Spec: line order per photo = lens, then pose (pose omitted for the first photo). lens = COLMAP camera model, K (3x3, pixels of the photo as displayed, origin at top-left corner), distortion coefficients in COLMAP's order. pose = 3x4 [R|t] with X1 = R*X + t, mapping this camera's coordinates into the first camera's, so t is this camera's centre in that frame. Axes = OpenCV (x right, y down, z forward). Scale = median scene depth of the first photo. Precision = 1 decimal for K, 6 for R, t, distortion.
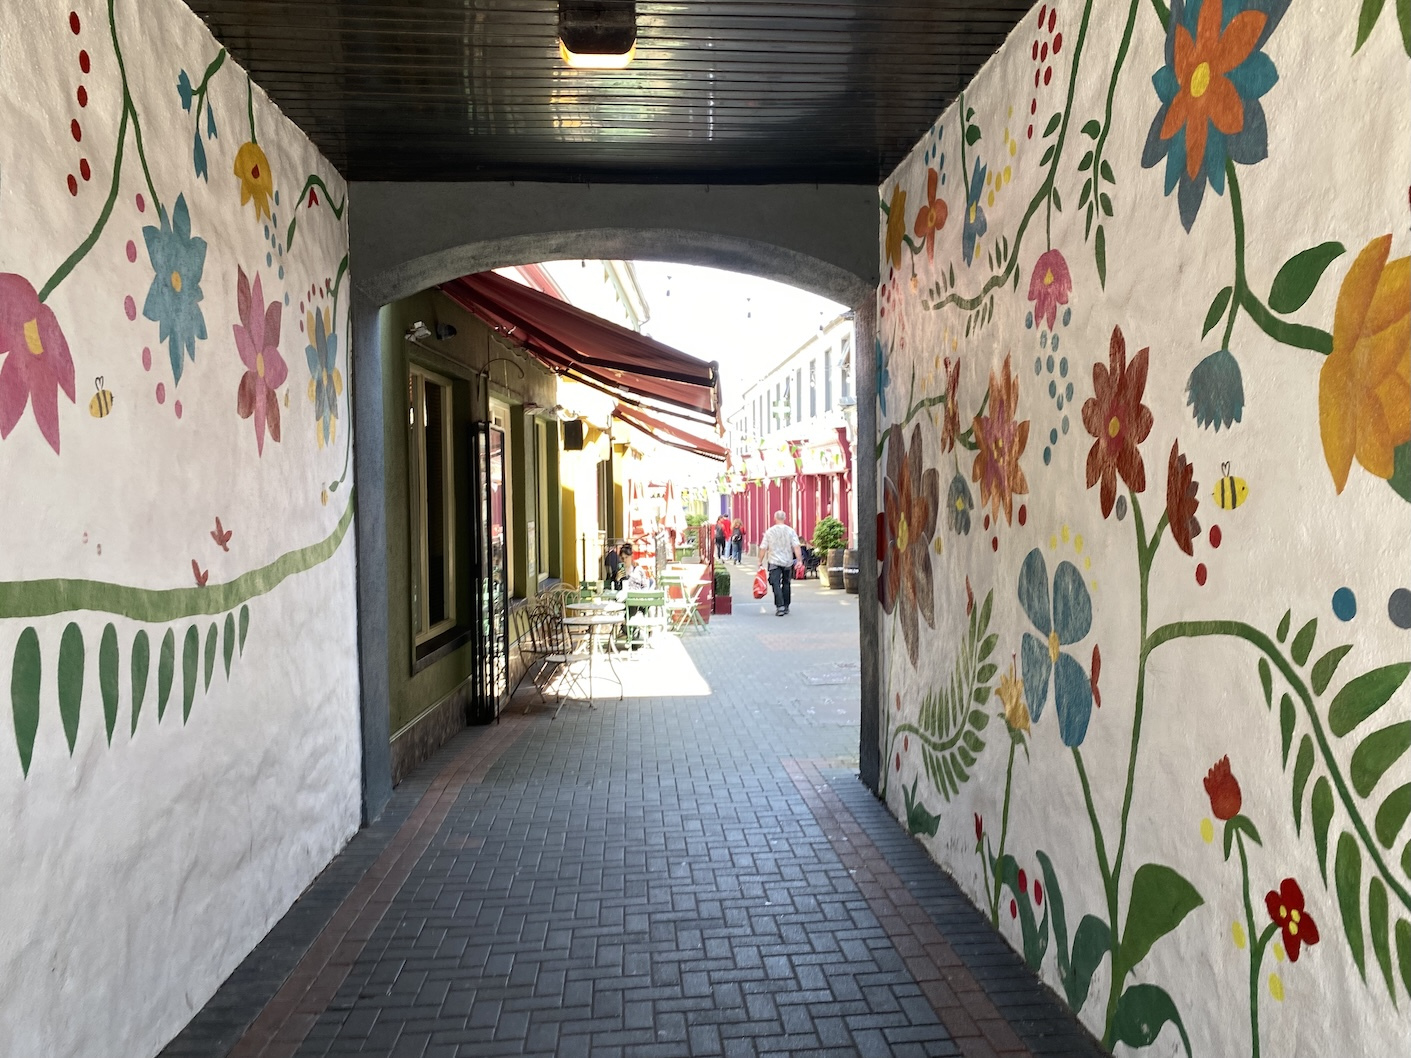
lens RADIAL K [[1063.1, 0, 707.6], [0, 1063.1, 525.7], [0, 0, 1]] dist [0.003299, -0.000301]
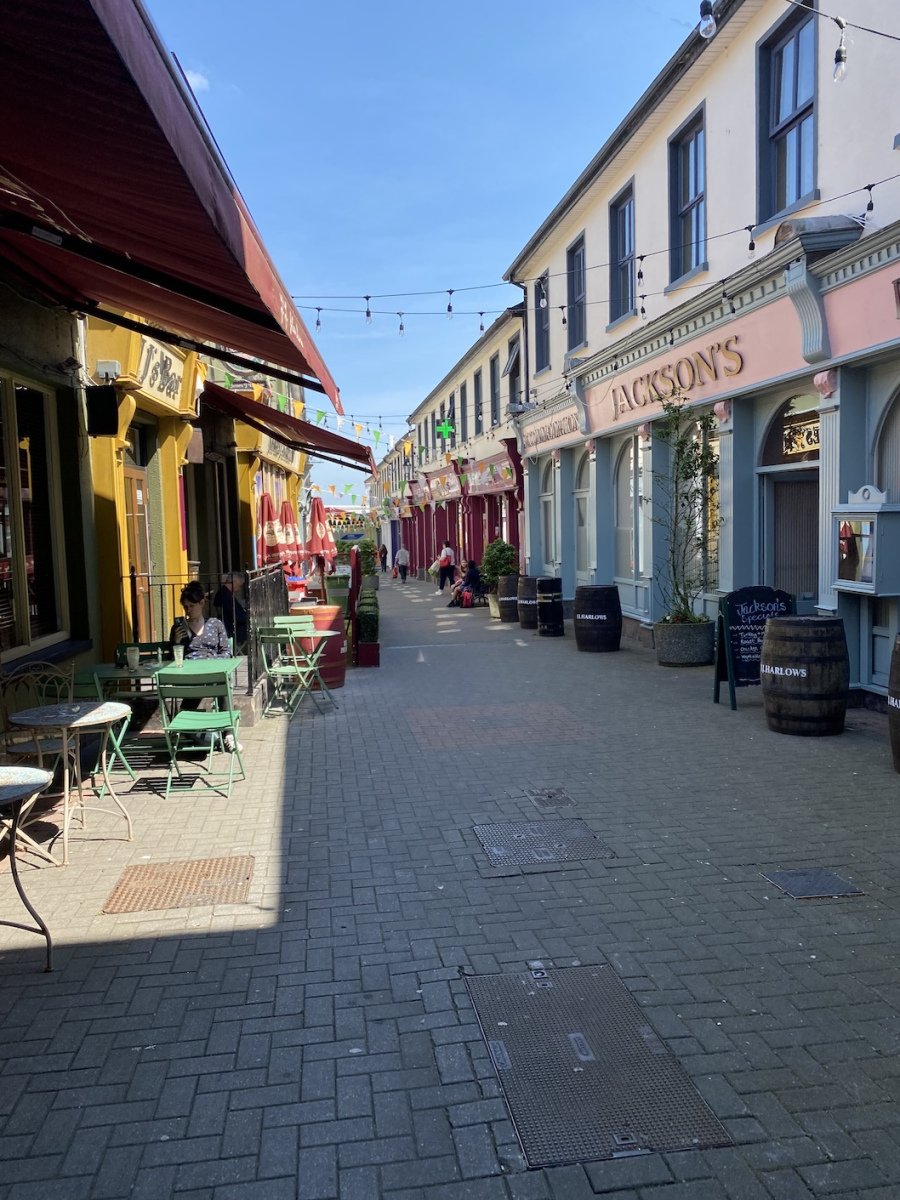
lens RADIAL K [[904.2, 0, 450.1], [0, 904.2, 600.7], [0, 0, 1]] dist [0.003299, -0.000301]
pose [[0.997590, -0.018094, 0.066988, 0.017625], [0.014340, 0.998322, 0.056096, 0.000049], [-0.067891, -0.055001, 0.996176, 0.199026]]
